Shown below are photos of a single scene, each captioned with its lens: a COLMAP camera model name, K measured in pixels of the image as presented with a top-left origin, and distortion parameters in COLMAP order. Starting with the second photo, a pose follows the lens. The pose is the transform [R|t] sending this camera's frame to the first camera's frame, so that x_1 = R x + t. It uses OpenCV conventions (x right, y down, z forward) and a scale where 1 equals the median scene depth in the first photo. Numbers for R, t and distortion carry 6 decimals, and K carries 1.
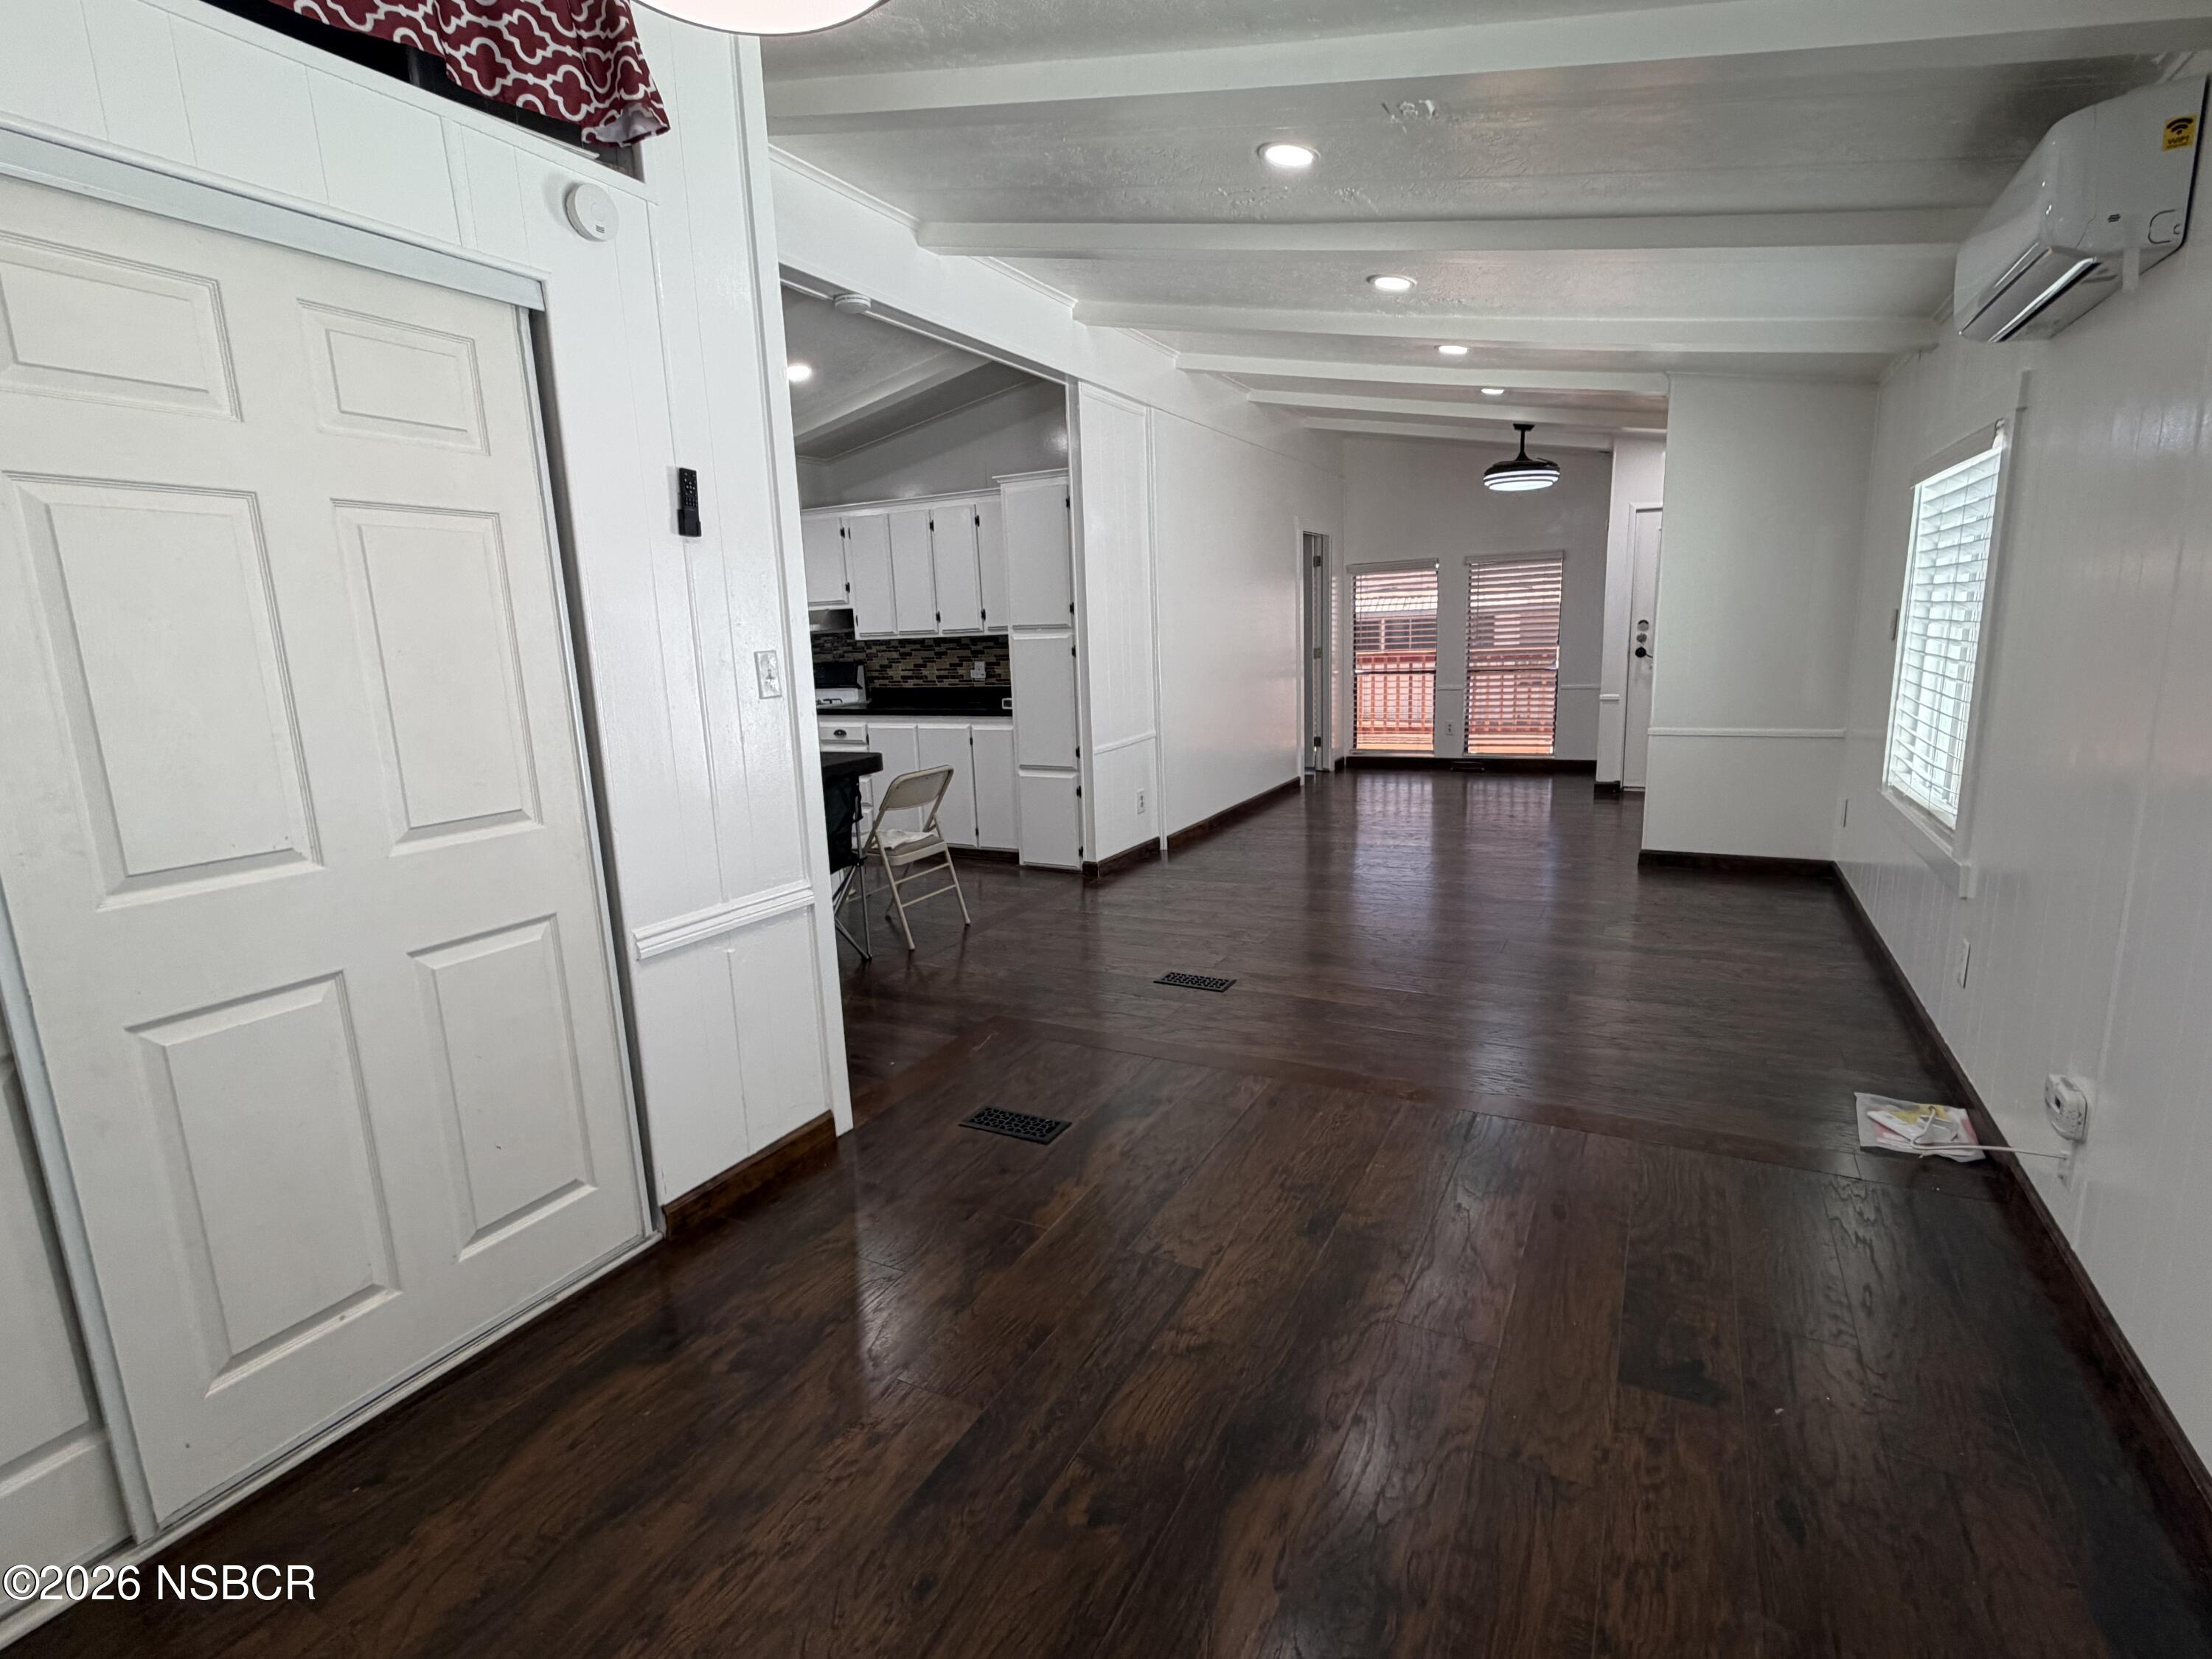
lens RADIAL K [[1059.4, 0, 1100.2], [0, 1059.4, 840.3], [0, 0, 1]] dist [-0.000906, 0.000403]
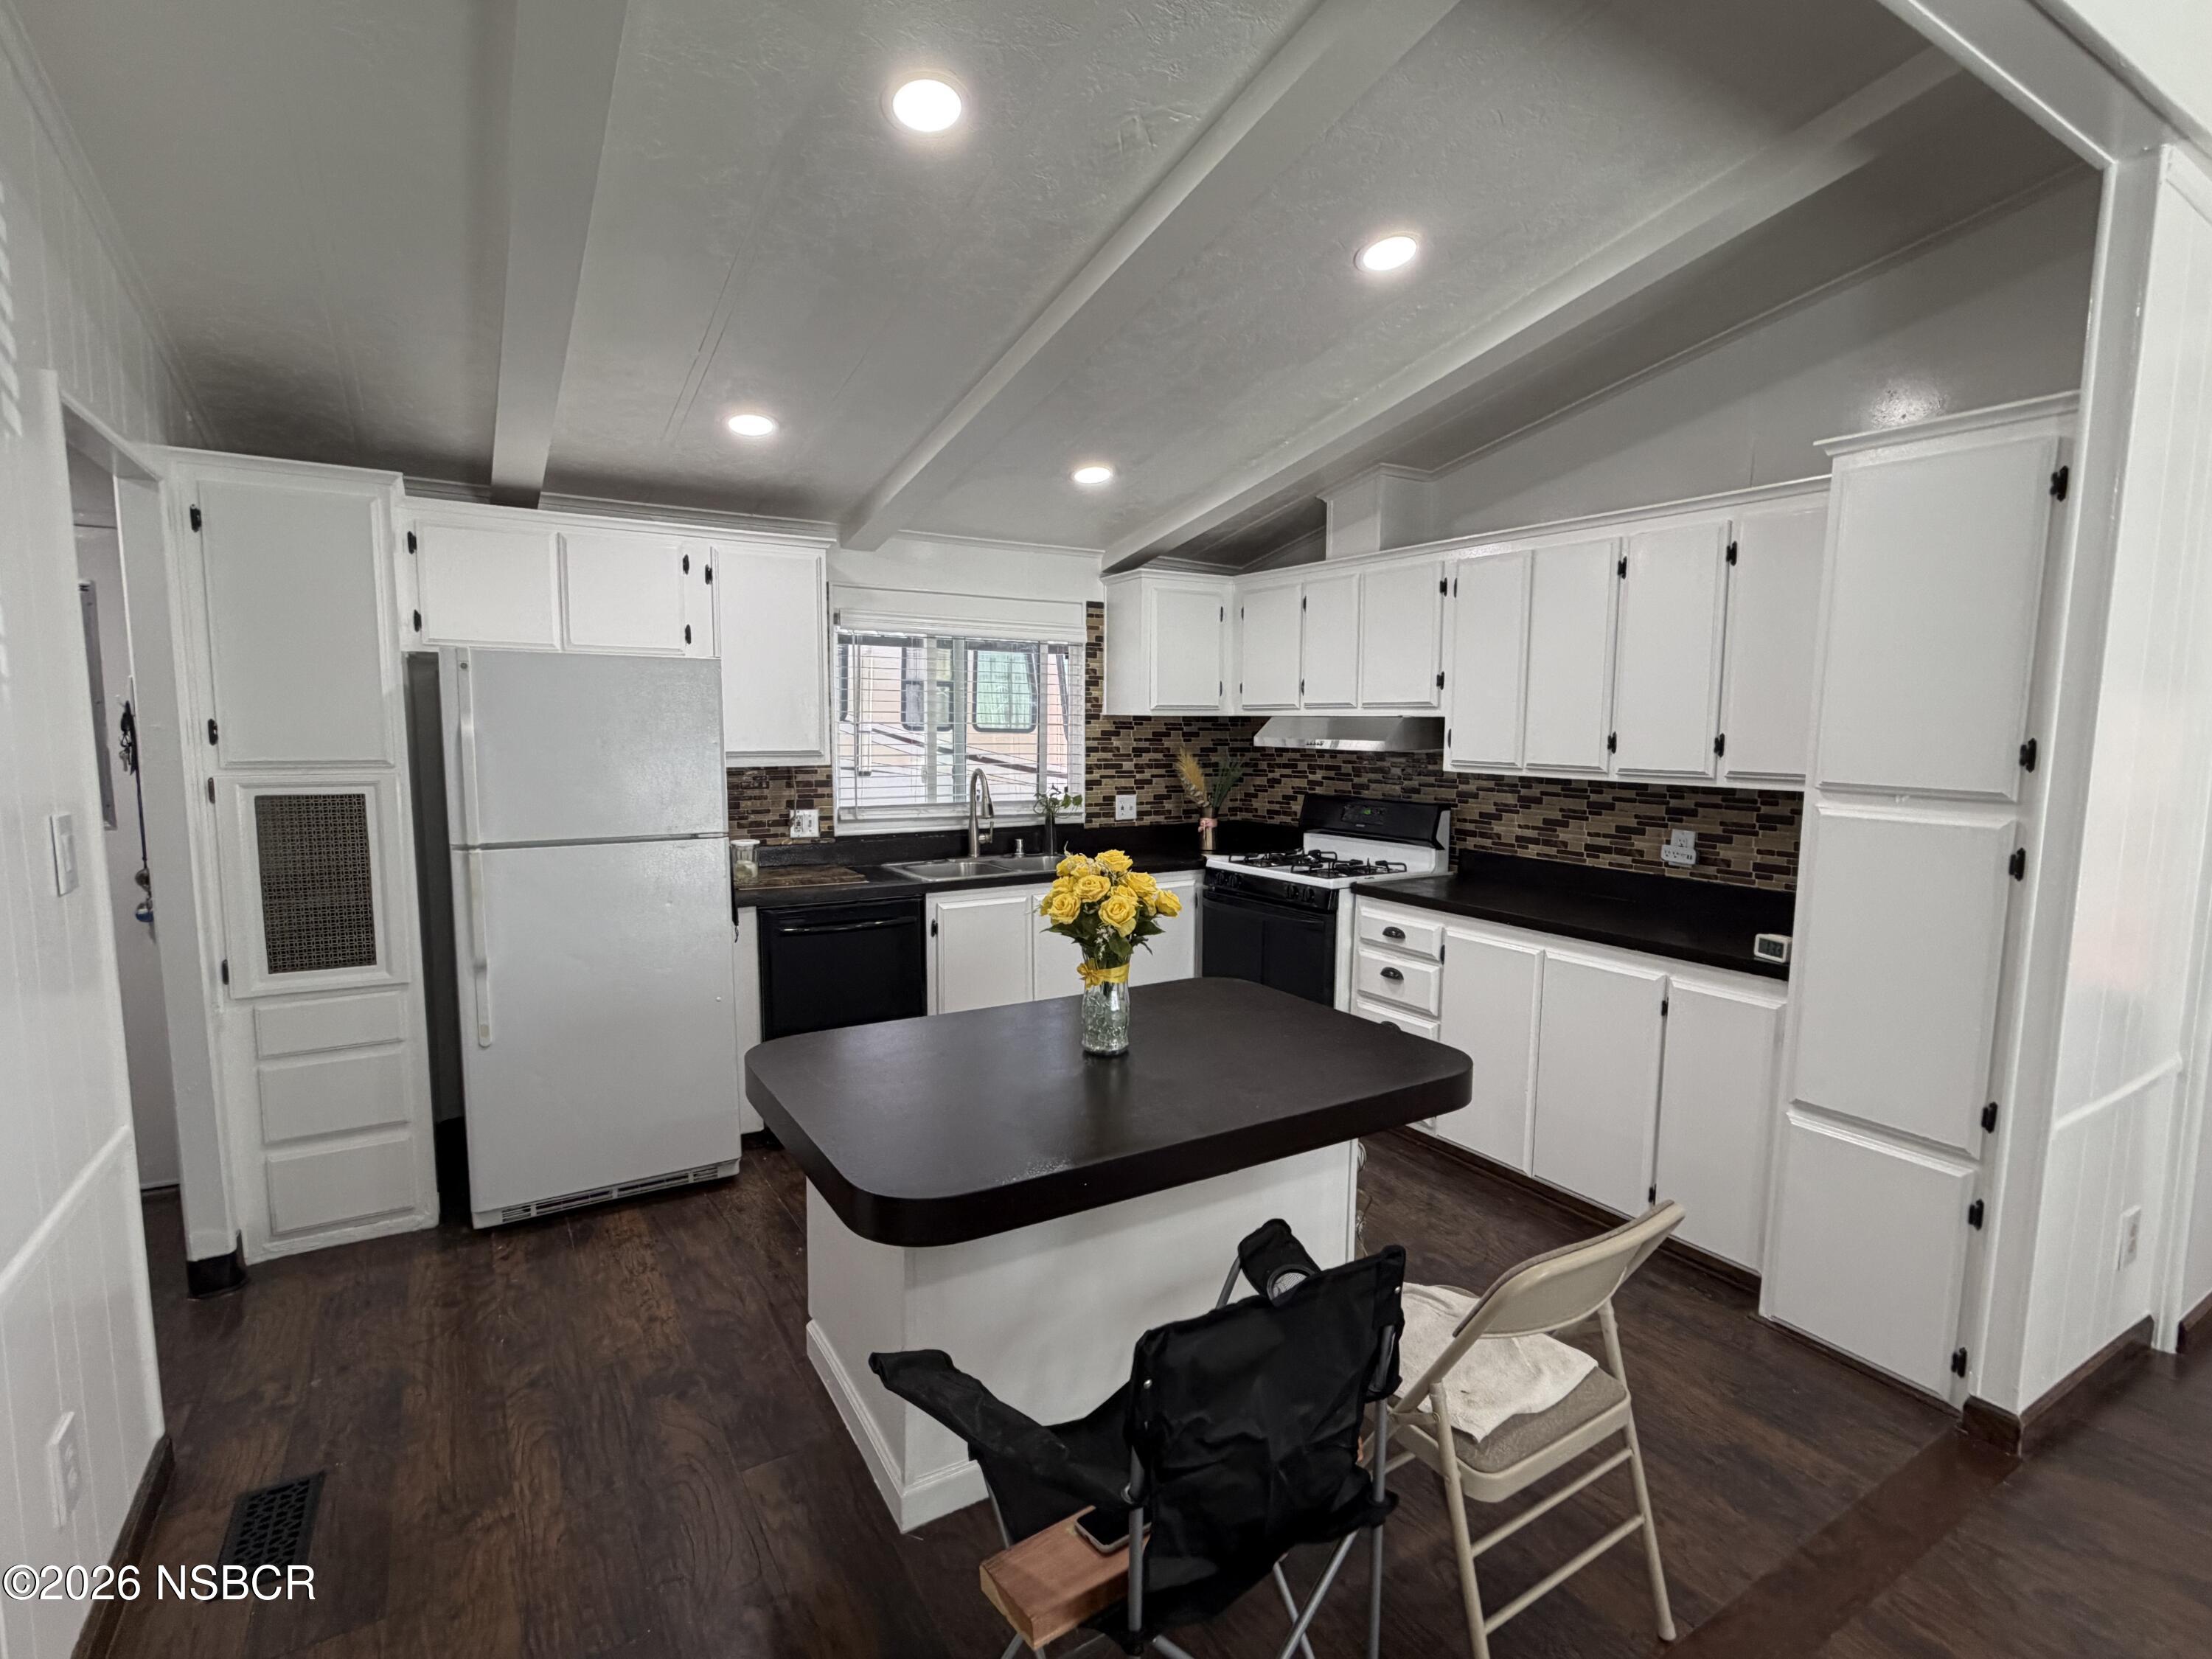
lens RADIAL K [[1059.4, 0, 1111.0], [0, 1059.4, 833.2], [0, 0, 1]] dist [-0.000906, 0.000403]
pose [[0.864358, 0.100361, -0.492761, -0.105196], [-0.141836, 0.988754, -0.047415, -0.108217], [0.482461, 0.110874, 0.868872, 0.439274]]
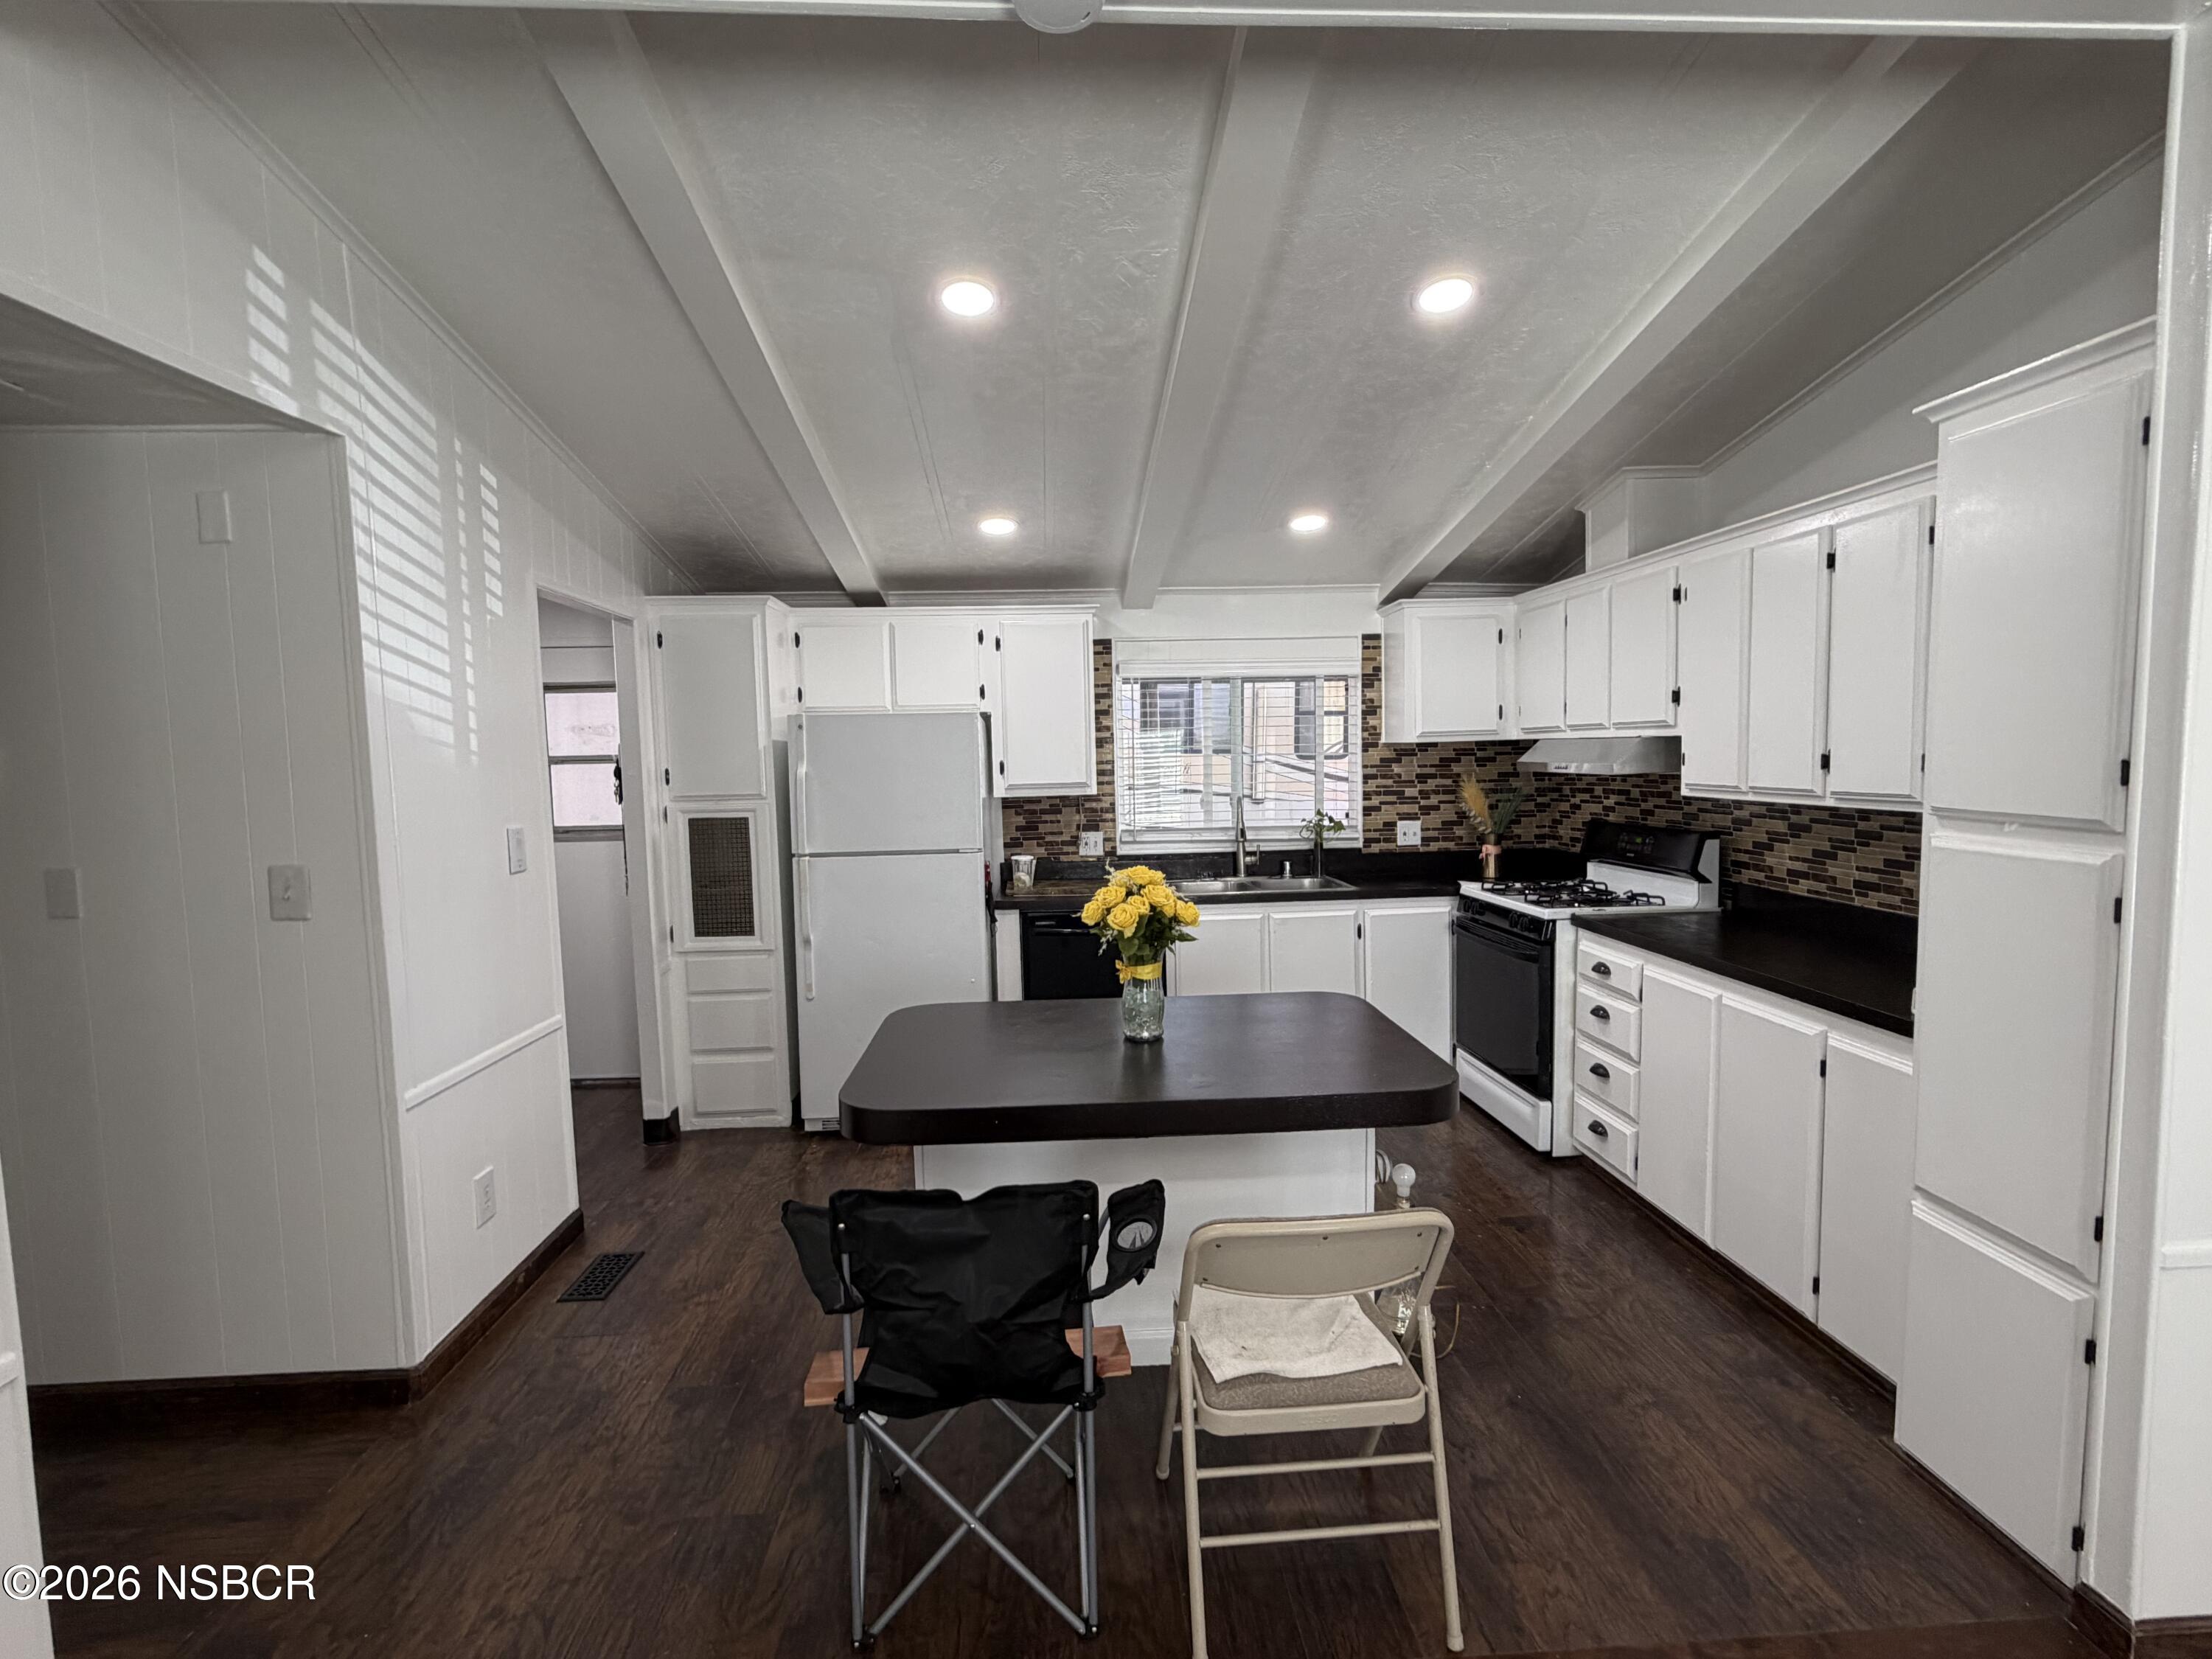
lens RADIAL K [[1059.4, 0, 1108.3], [0, 1059.4, 833.3], [0, 0, 1]] dist [-0.000906, 0.000403]
pose [[0.524057, 0.095211, -0.846345, 0.068670], [-0.168201, 0.985730, 0.006742, -0.133159], [0.834909, 0.138823, 0.532593, 0.513765]]
